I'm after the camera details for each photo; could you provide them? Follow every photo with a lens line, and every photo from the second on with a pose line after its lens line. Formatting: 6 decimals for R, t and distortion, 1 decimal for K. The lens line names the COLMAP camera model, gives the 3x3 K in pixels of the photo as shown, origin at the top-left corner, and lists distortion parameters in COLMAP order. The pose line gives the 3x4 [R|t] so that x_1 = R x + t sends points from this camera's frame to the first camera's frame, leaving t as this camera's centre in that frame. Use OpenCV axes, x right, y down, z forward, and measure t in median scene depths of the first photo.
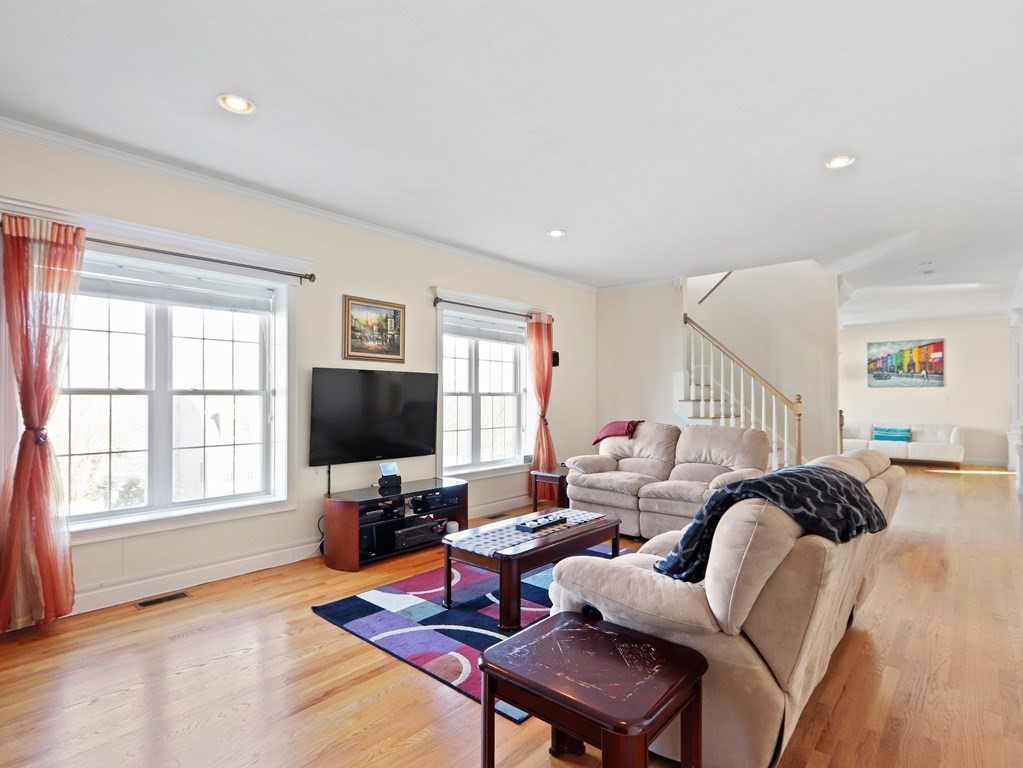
lens RADIAL K [[542.4, 0, 511.4], [0, 542.4, 396.4], [0, 0, 1]] dist [-0.006463, 0.004374]
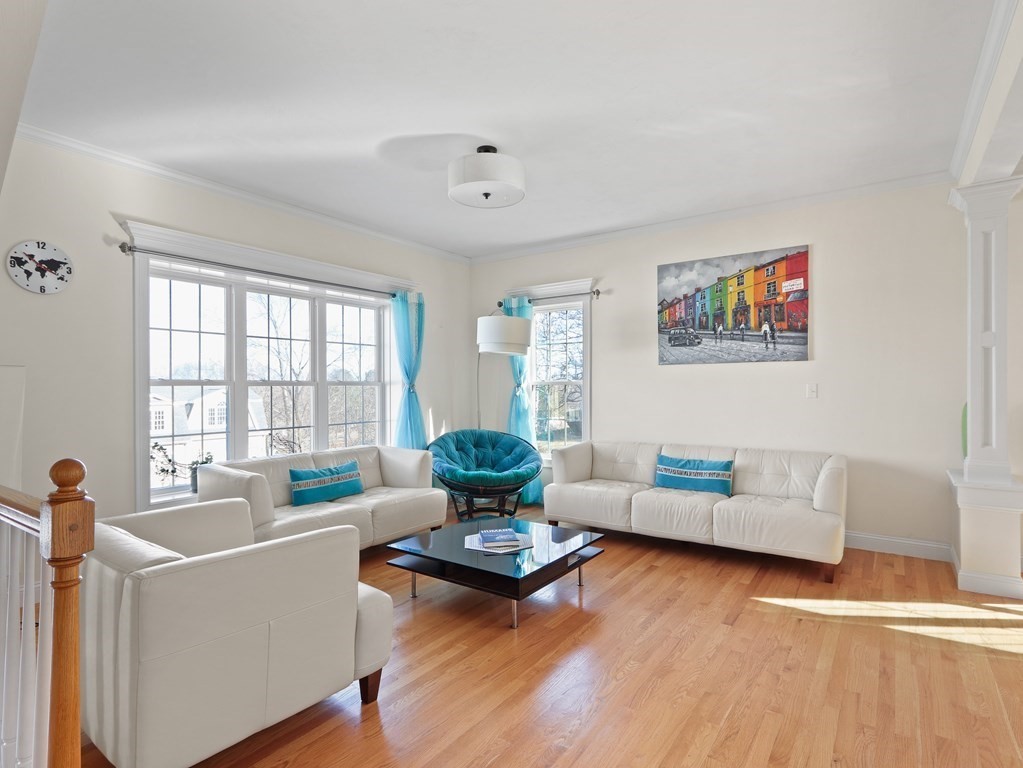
lens RADIAL K [[542.4, 0, 503.8], [0, 542.4, 389.5], [0, 0, 1]] dist [-0.006463, 0.004374]
pose [[0.995123, -0.000802, 0.098637, 0.509866], [0.000333, 0.999989, 0.004769, 0.002603], [-0.098639, -0.004713, 0.995112, 0.590019]]
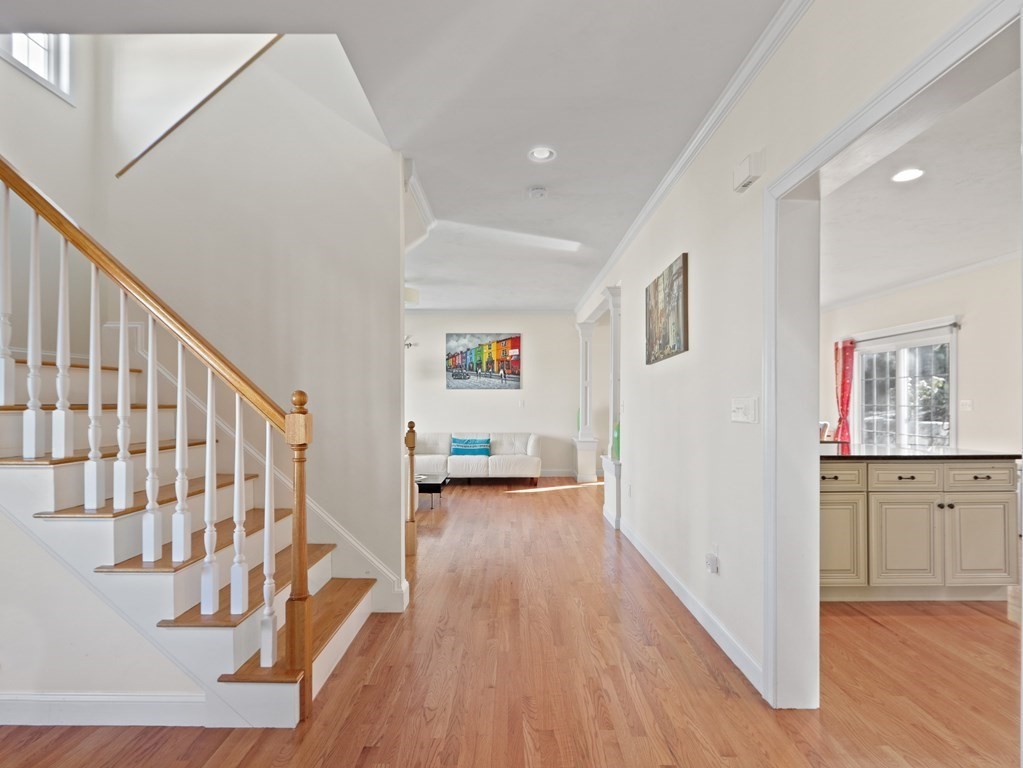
lens RADIAL K [[542.4, 0, 510.1], [0, 542.4, 393.1], [0, 0, 1]] dist [-0.006463, 0.004374]
pose [[0.760783, 0.013337, 0.648870, 0.217377], [-0.004948, 0.999879, -0.014750, 0.001406], [-0.648988, 0.008011, 0.760757, 0.340320]]
